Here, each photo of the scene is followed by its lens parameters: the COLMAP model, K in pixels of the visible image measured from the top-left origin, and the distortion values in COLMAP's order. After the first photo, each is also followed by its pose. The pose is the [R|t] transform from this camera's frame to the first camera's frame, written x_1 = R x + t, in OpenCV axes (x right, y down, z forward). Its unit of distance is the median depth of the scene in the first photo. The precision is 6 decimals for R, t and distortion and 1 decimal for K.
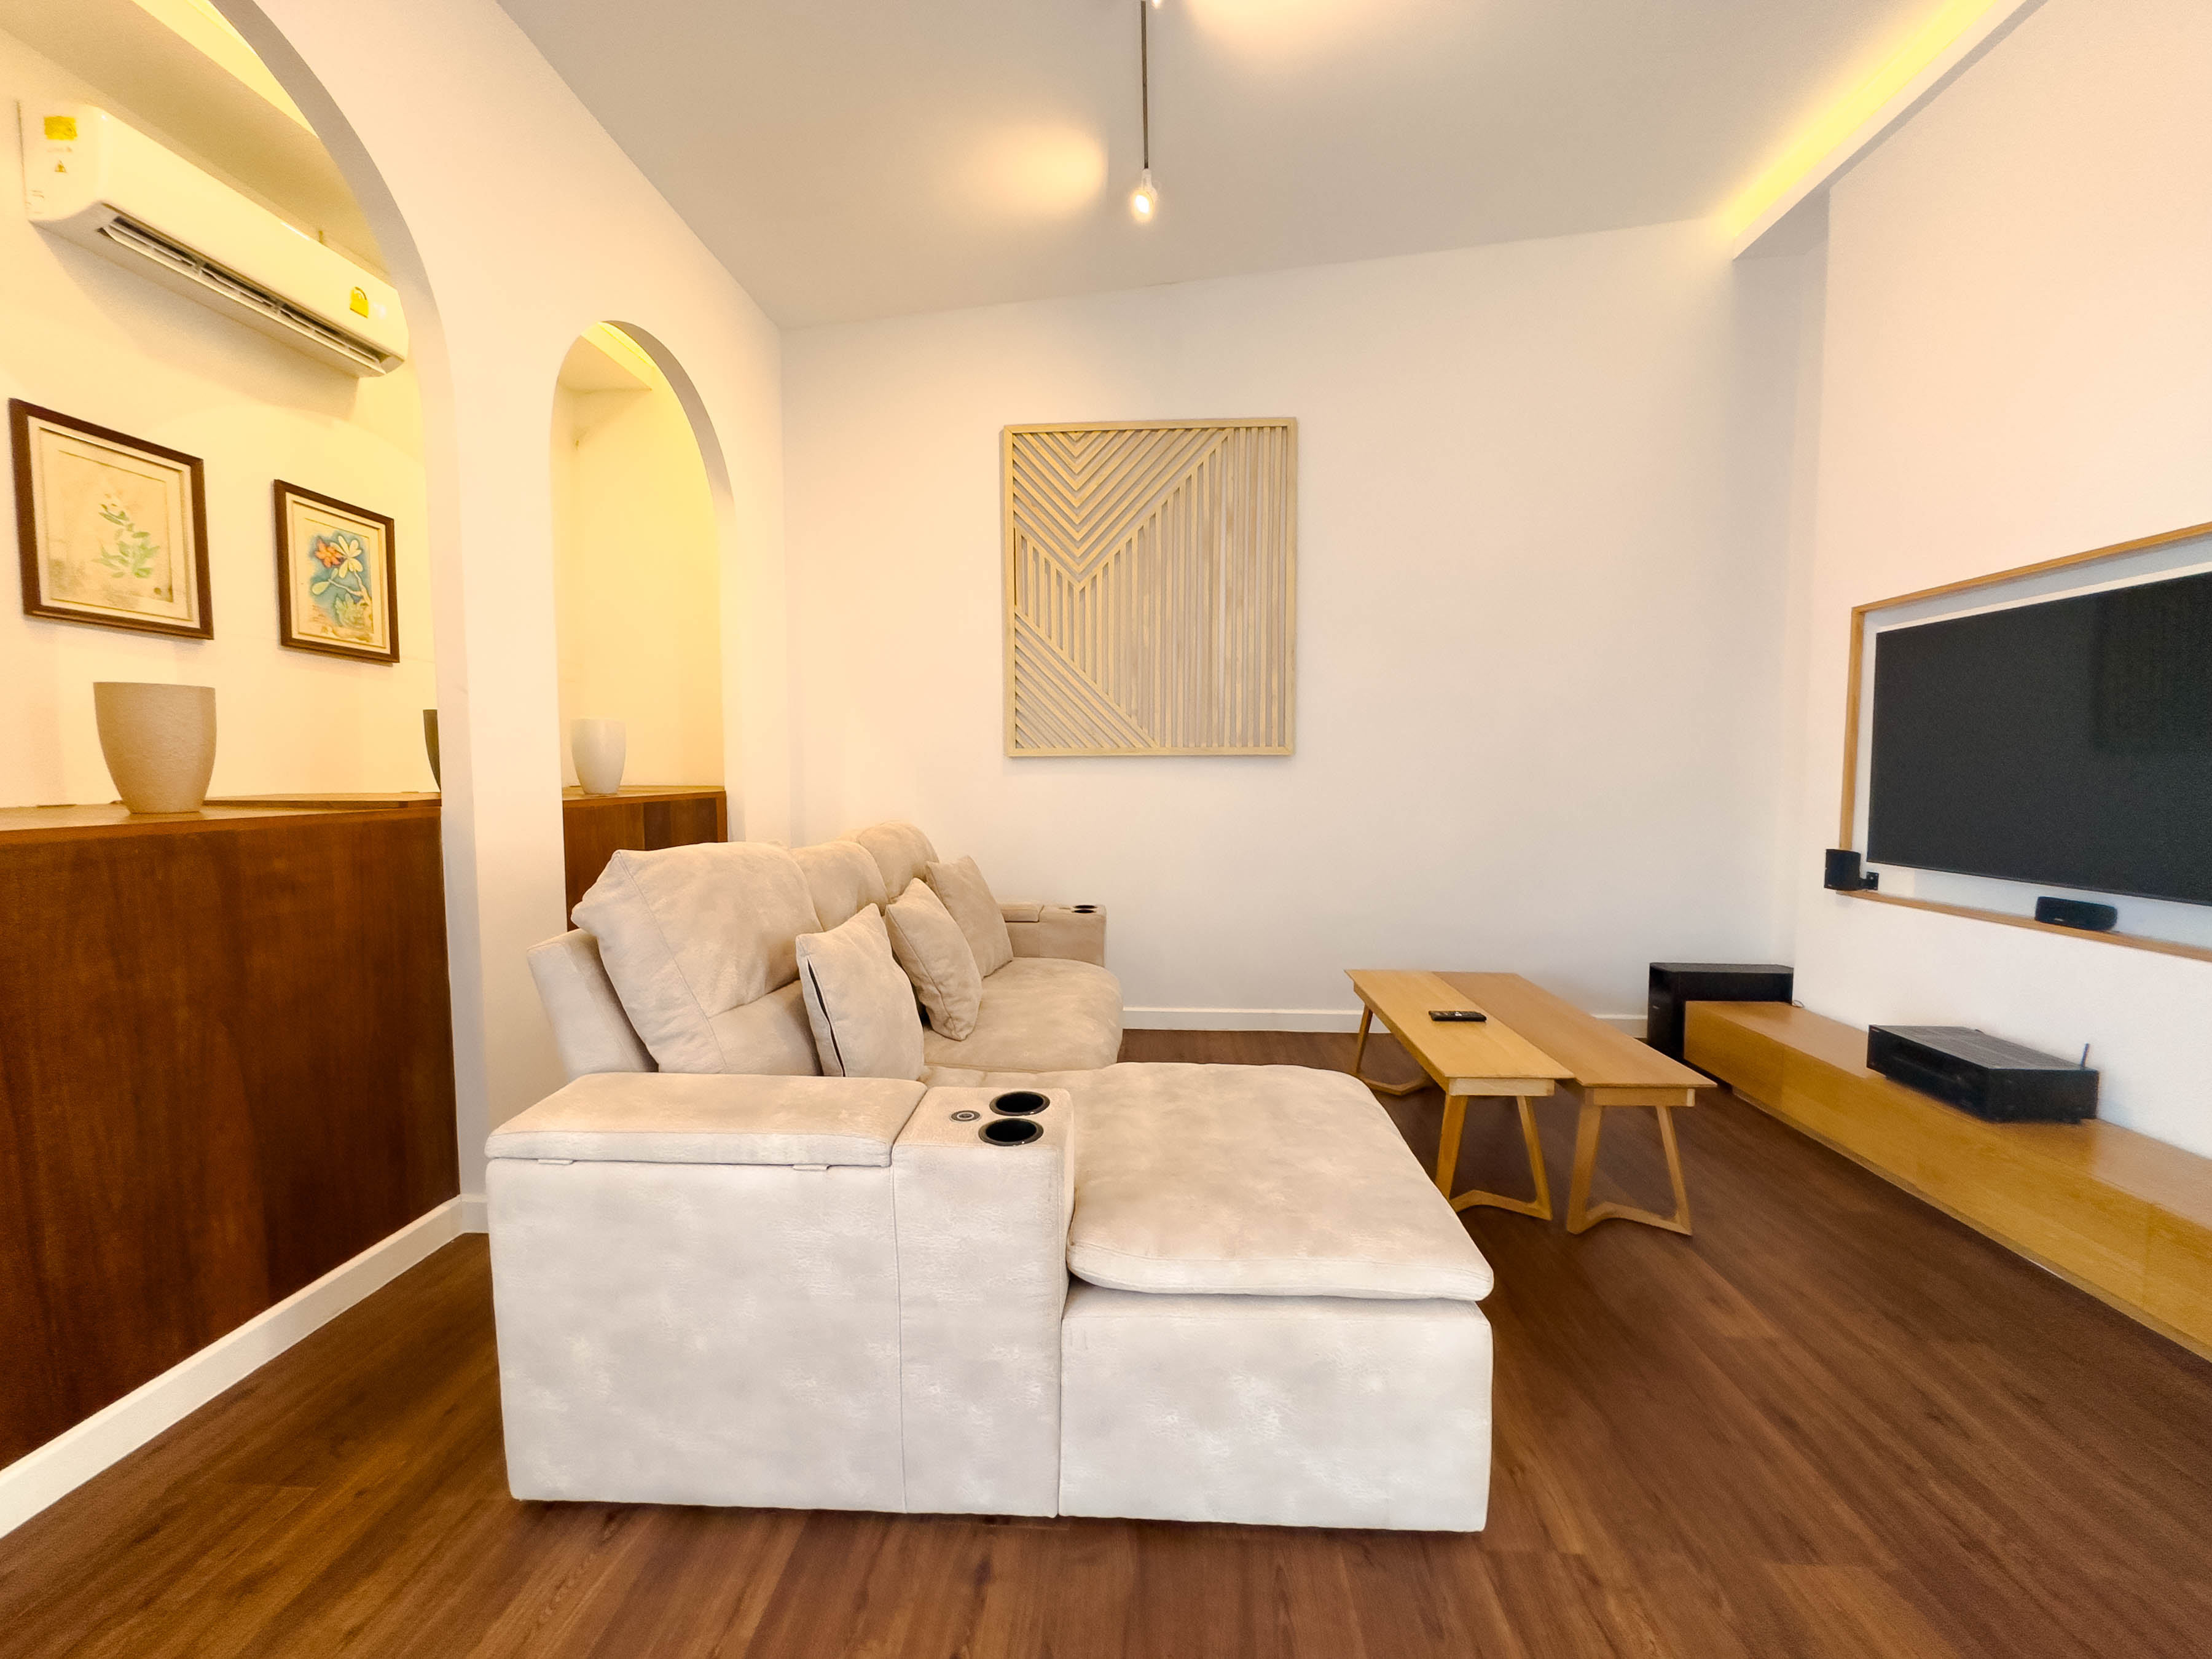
lens RADIAL K [[883.9, 0, 1110.4], [0, 883.9, 833.3], [0, 0, 1]] dist [-0.001550, -0.000093]
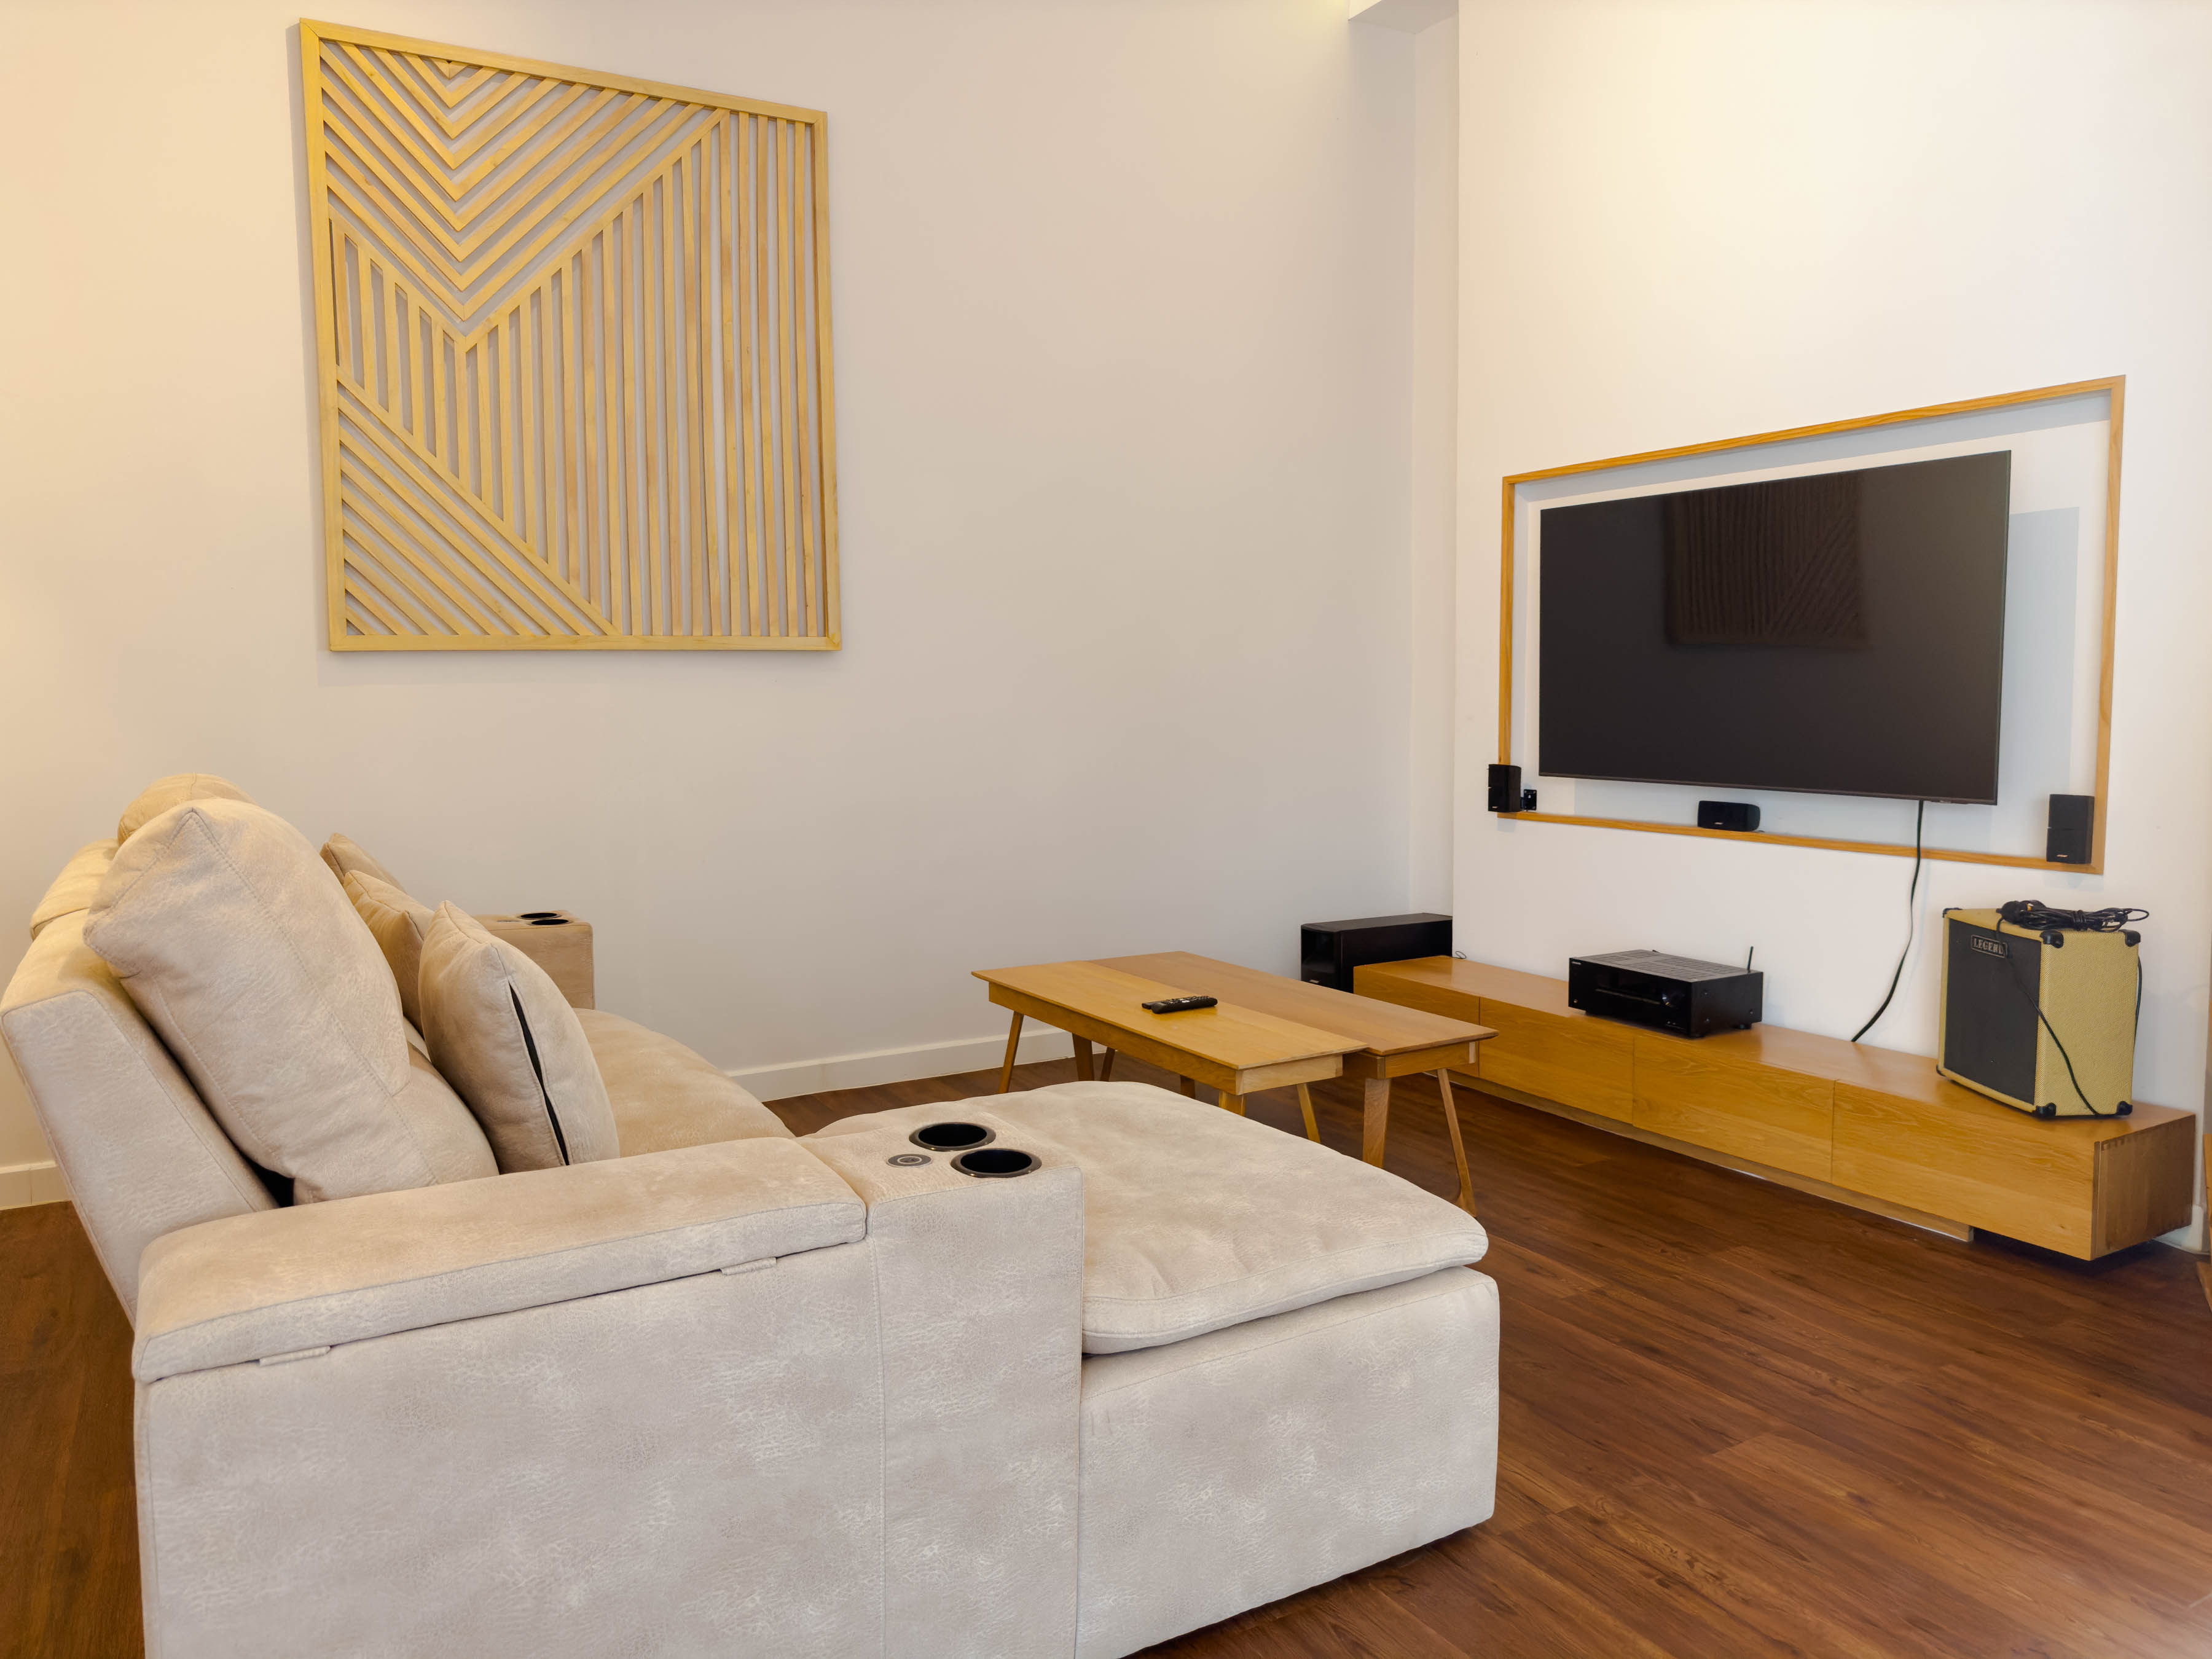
lens RADIAL K [[1571.6, 0, 1106.7], [0, 1571.6, 813.3], [0, 0, 1]] dist [-0.013929, -0.002989]
pose [[0.834436, -0.051319, 0.548710, -0.344693], [0.047033, 0.998654, 0.021876, 0.016405], [-0.549094, 0.007553, 0.835726, -0.048736]]
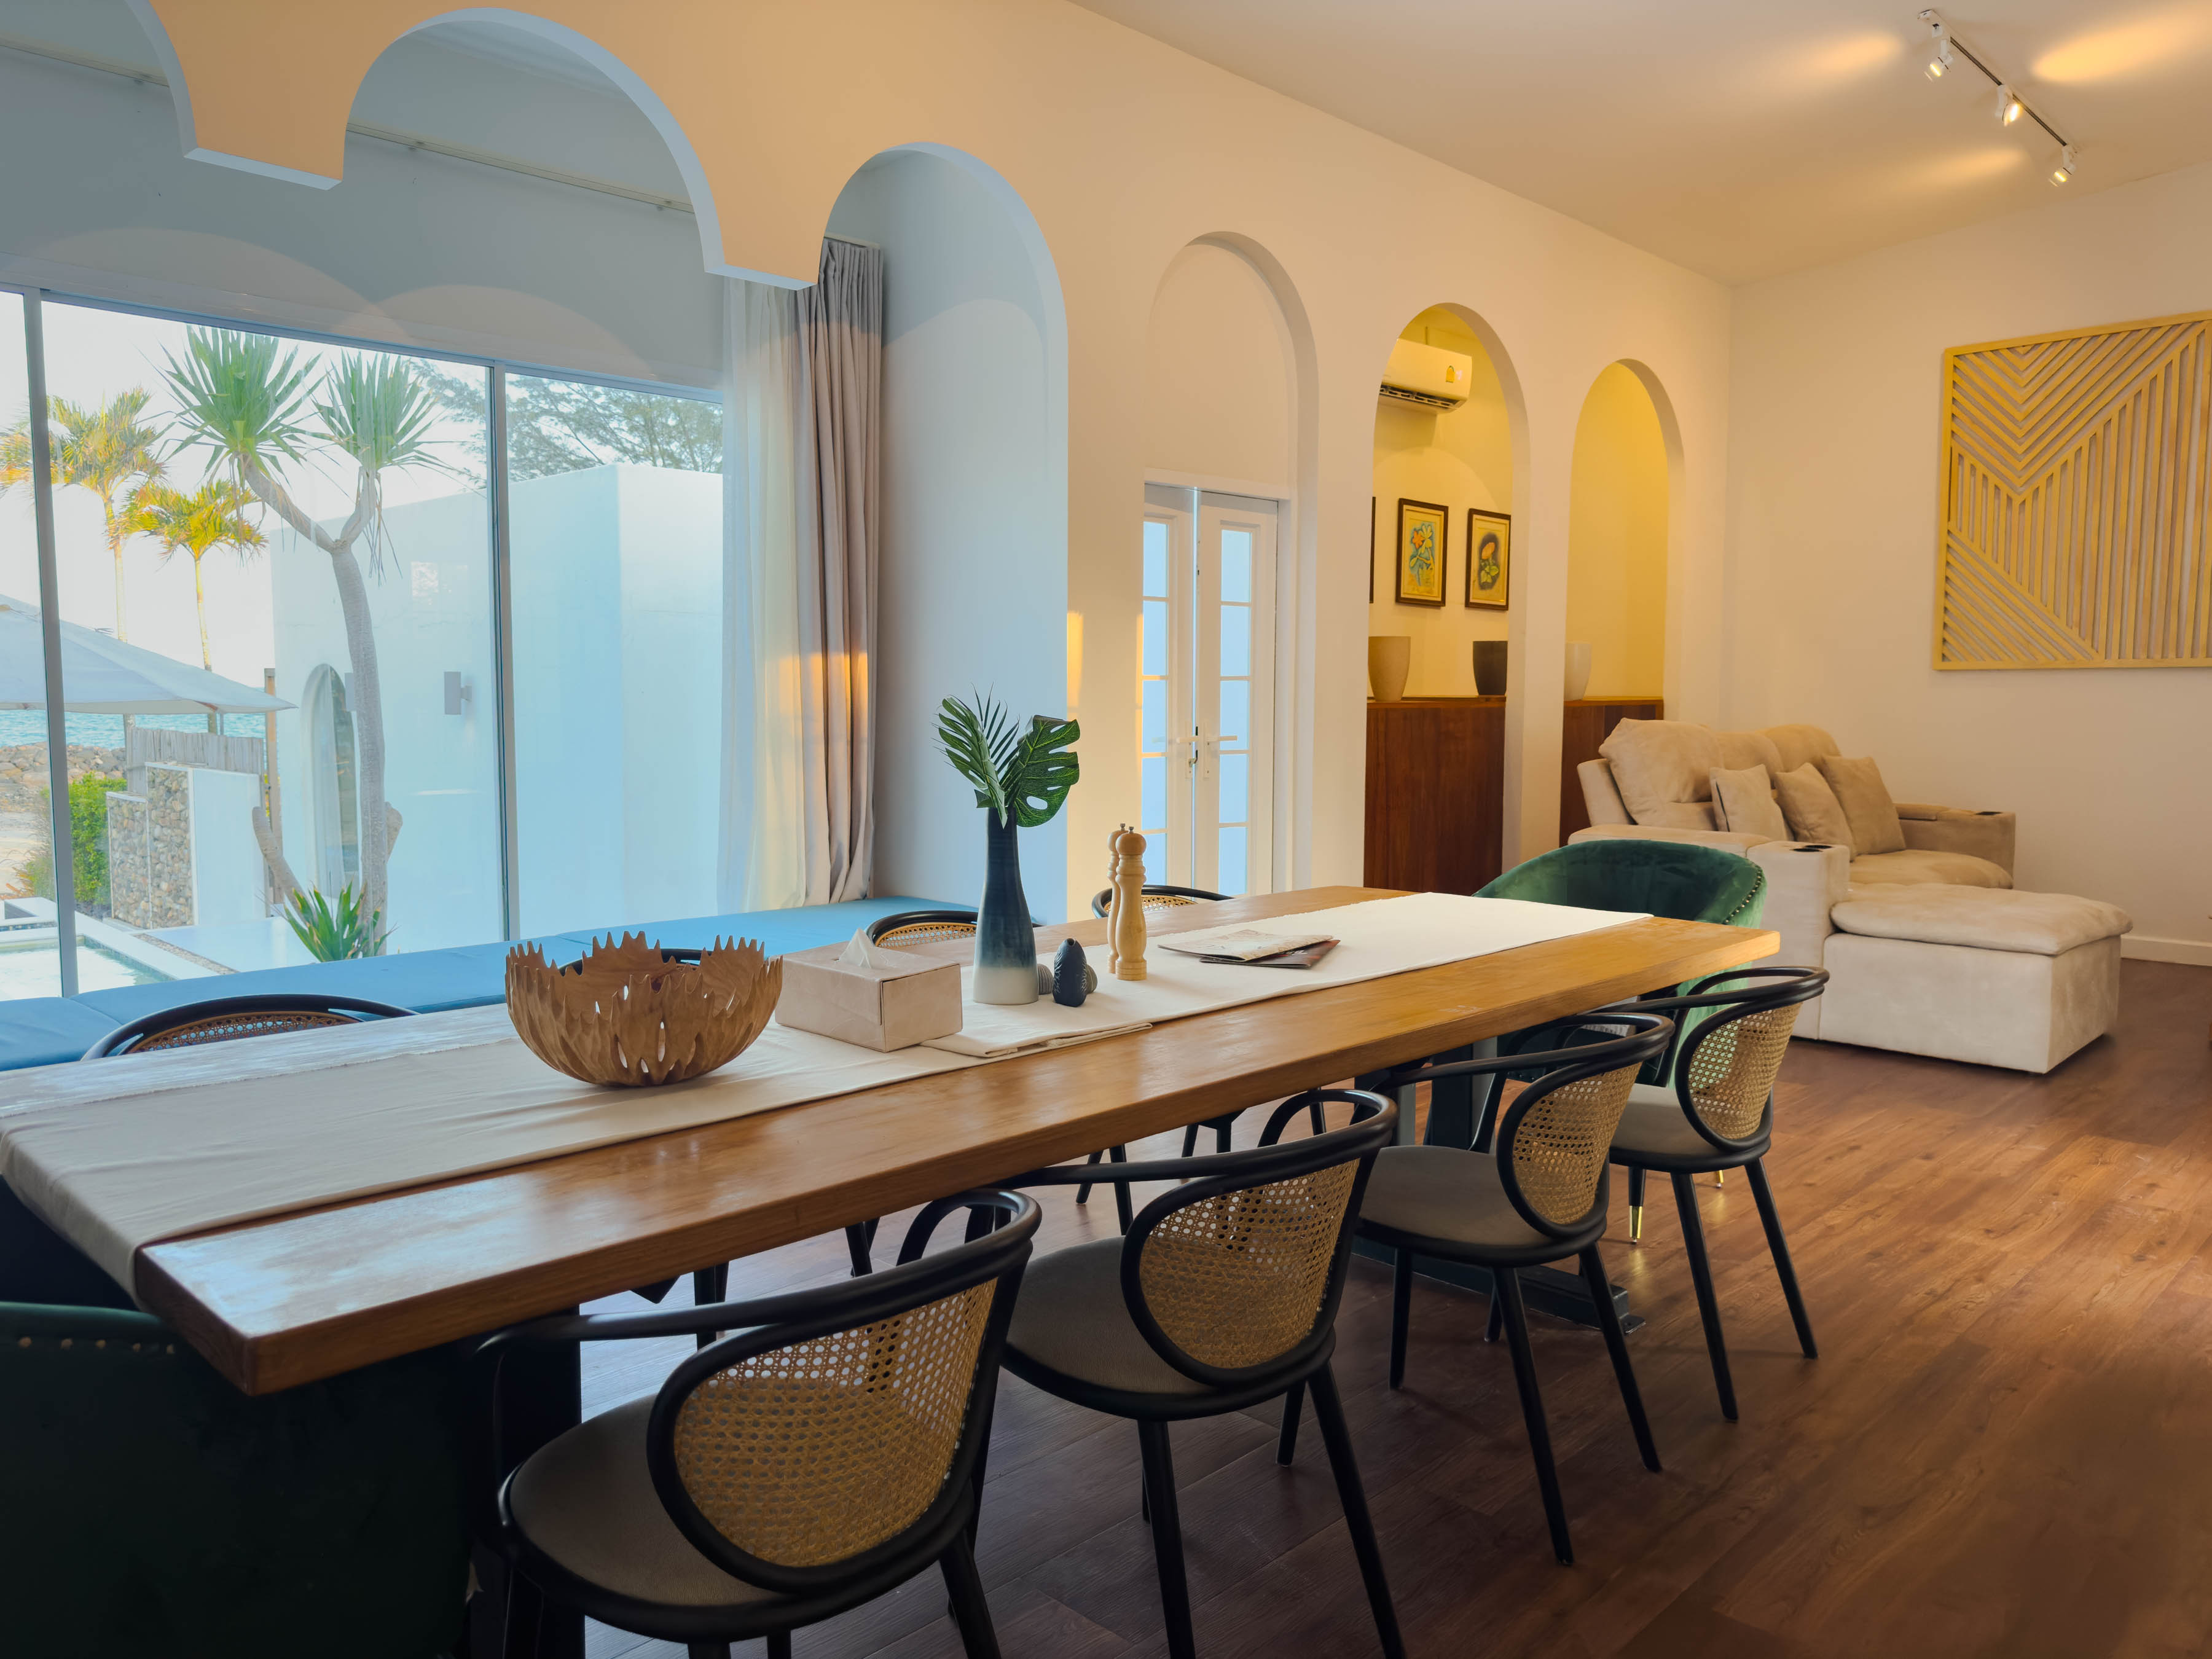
lens RADIAL K [[1562.2, 0, 1097.0], [0, 1562.2, 816.0], [0, 0, 1]] dist [-0.004469, -0.000124]
pose [[0.745930, 0.055763, -0.663686, 0.515051], [-0.052287, 0.998316, 0.025113, 0.121545], [0.663969, 0.015969, 0.747589, -1.374285]]
